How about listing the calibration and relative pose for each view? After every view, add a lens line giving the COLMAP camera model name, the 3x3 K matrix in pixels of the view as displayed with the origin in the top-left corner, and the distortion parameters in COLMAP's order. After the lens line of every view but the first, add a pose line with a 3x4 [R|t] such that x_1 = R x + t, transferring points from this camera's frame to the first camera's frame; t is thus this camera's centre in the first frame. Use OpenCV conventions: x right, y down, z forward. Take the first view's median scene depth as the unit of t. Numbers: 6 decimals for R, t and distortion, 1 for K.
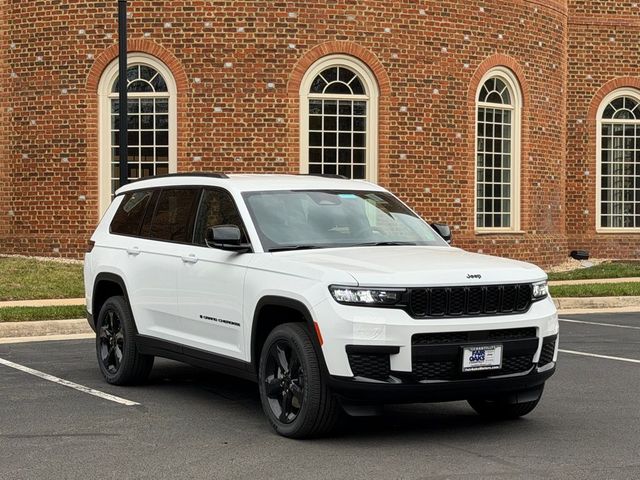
lens RADIAL K [[1397.6, 0, 320.0], [0, 1397.6, 240.0], [0, 0, 1]] dist [0.132555, -0.045526]
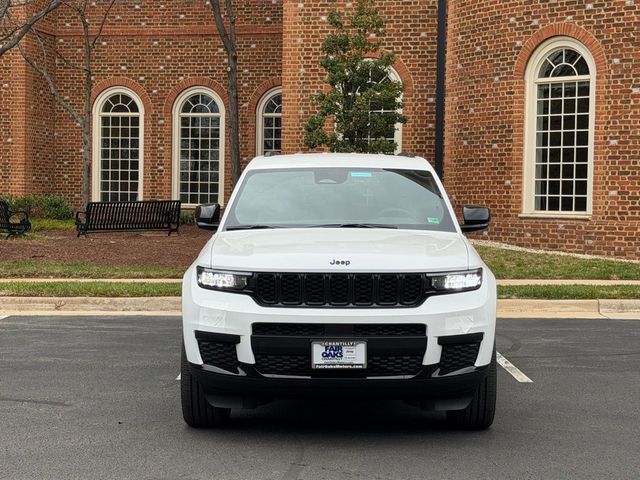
lens RADIAL K [[1302.4, 0, 318.7], [0, 1302.4, 242.6], [0, 0, 1]] dist [0.152148, -0.197528]
pose [[0.850520, 0.027833, -0.525205, 0.214658], [-0.021606, 0.999605, 0.017984, -0.000556], [0.525498, -0.003948, 0.850785, 0.116692]]
